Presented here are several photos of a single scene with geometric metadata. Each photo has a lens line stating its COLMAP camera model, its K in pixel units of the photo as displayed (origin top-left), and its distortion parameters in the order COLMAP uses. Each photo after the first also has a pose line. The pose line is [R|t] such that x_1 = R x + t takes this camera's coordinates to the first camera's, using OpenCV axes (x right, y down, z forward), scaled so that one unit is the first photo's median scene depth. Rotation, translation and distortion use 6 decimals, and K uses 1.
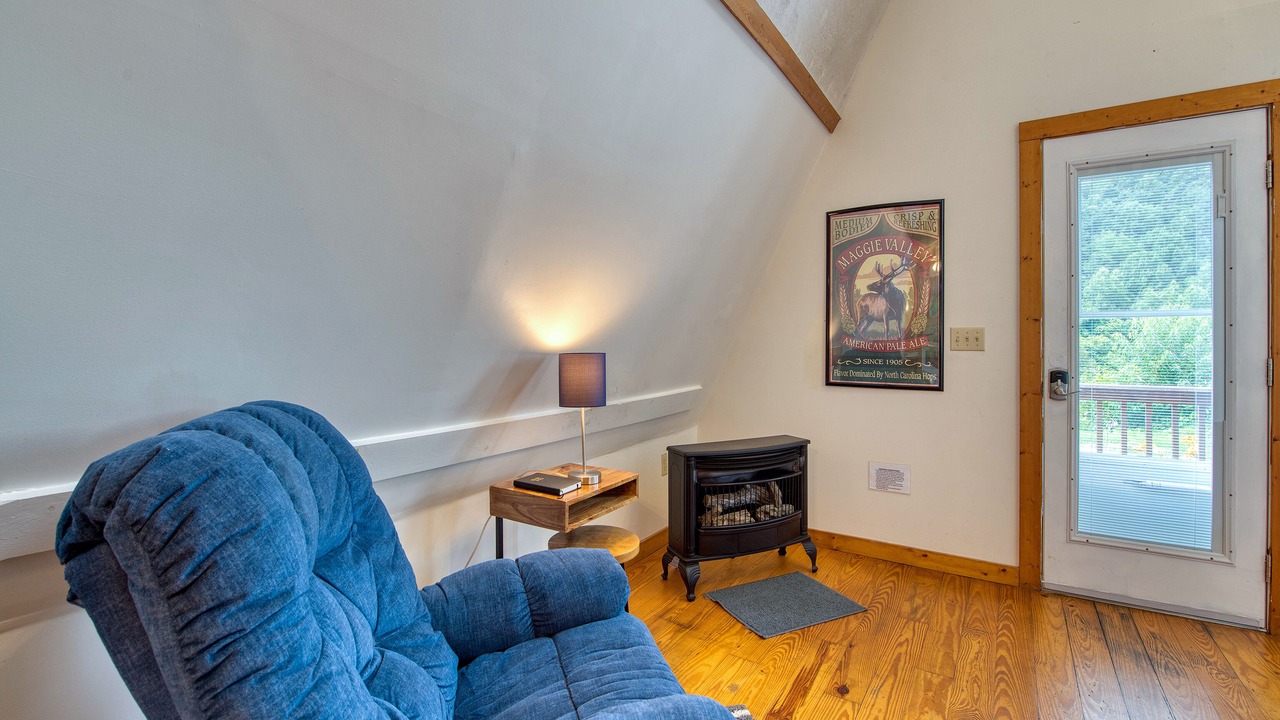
lens RADIAL K [[567.9, 0, 640.0], [0, 567.9, 335.7], [0, 0, 1]] dist [-0.003904, -0.005301]
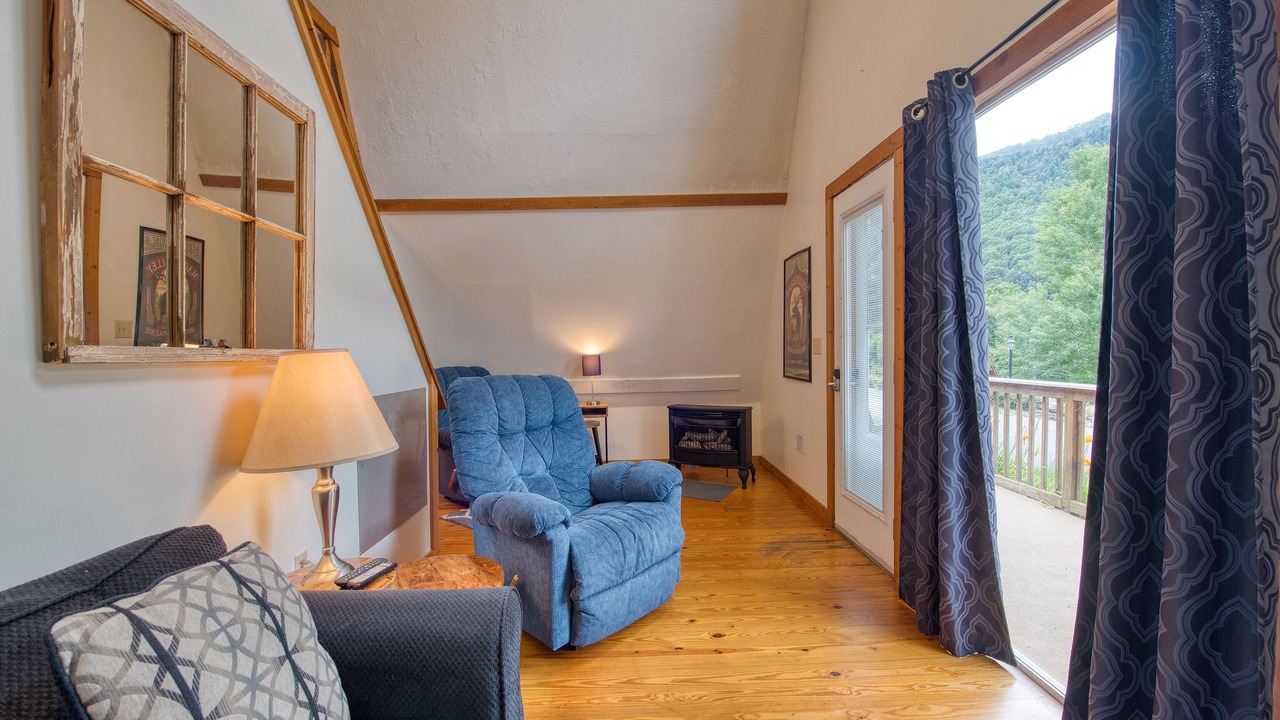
lens RADIAL K [[516.6, 0, 638.3], [0, 516.6, 354.2], [0, 0, 1]] dist [-0.011314, -0.005362]
pose [[0.574695, 0.000855, -0.818367, 1.449495], [0.021279, 0.999646, 0.015987, -0.003075], [0.818091, -0.026601, 0.574473, -0.099650]]
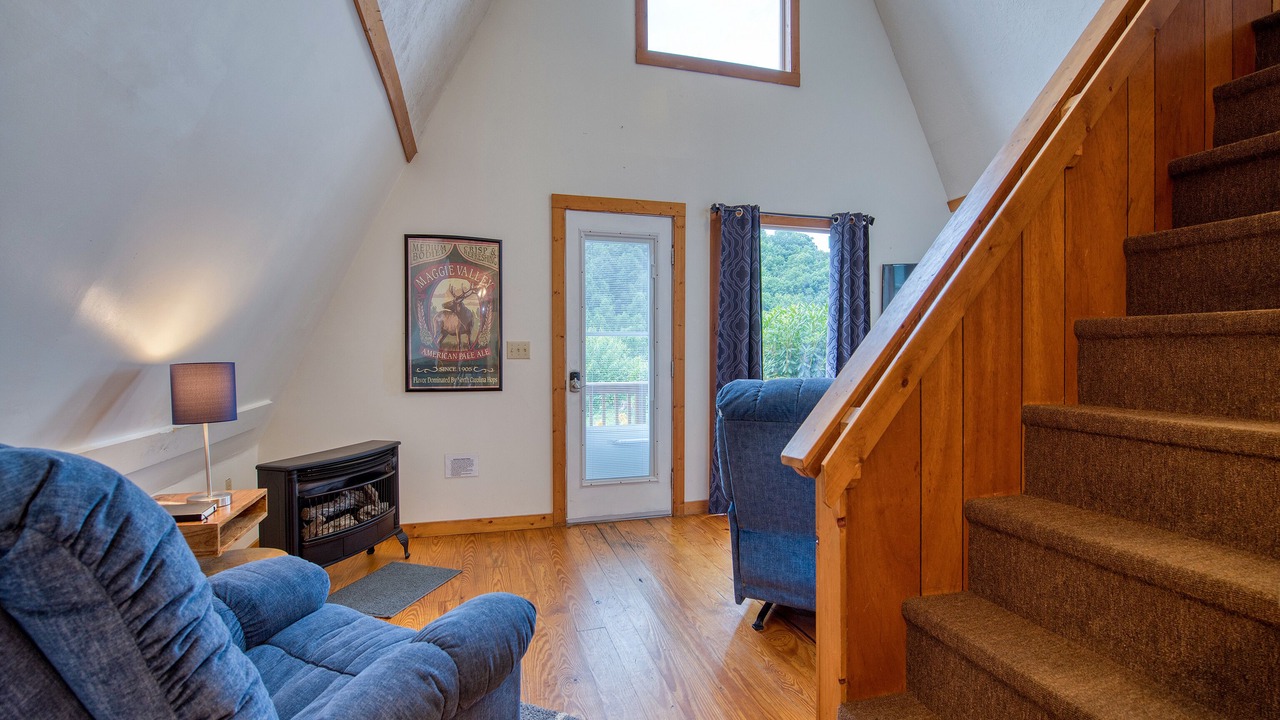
lens RADIAL K [[575.2, 0, 640.0], [0, 575.2, 360.0], [0, 0, 1]] dist [-0.001073, -0.000021]
pose [[0.650100, -0.010027, 0.759782, -0.265914], [-0.003867, 0.999856, 0.016505, 0.006150], [-0.759839, -0.013668, 0.649968, -0.084115]]
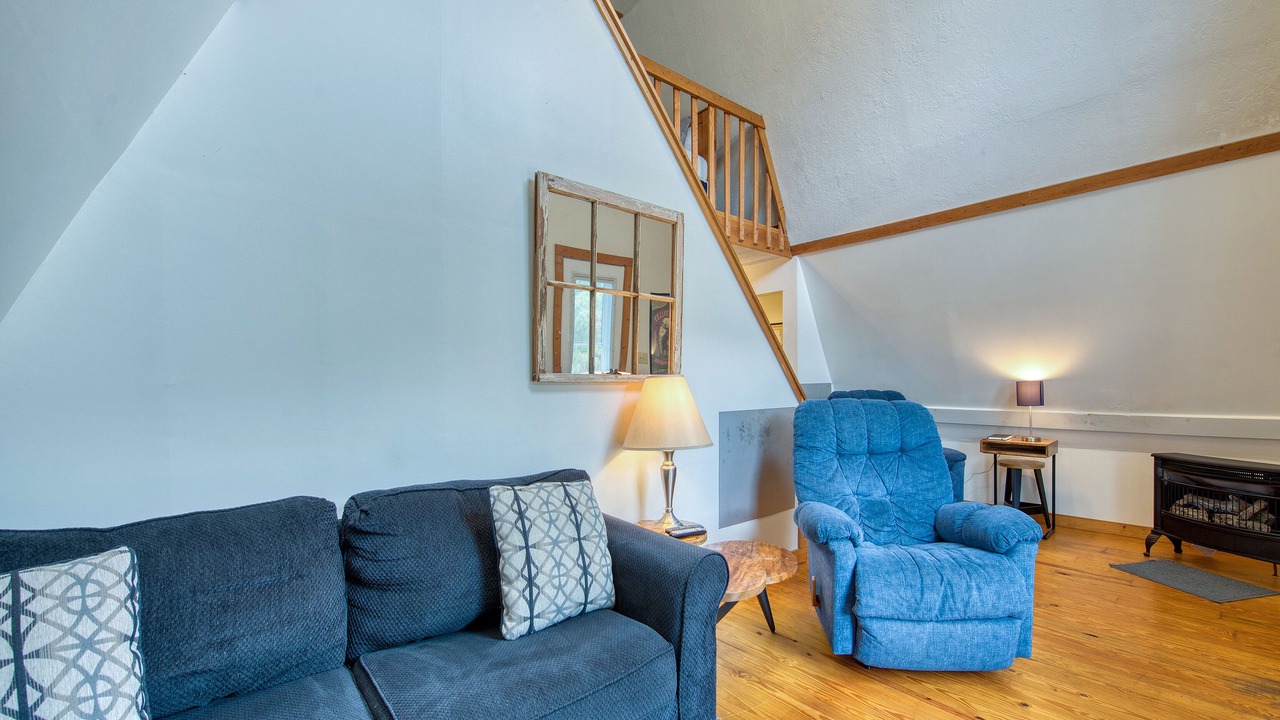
lens RADIAL K [[526.1, 0, 640.0], [0, 526.1, 360.0], [0, 0, 1]] dist [-0.019273, -0.000320]
pose [[-0.294231, -0.026461, -0.955368, 1.644510], [0.016109, 0.999337, -0.032641, -0.004097], [0.955599, -0.024994, -0.293609, 0.163492]]
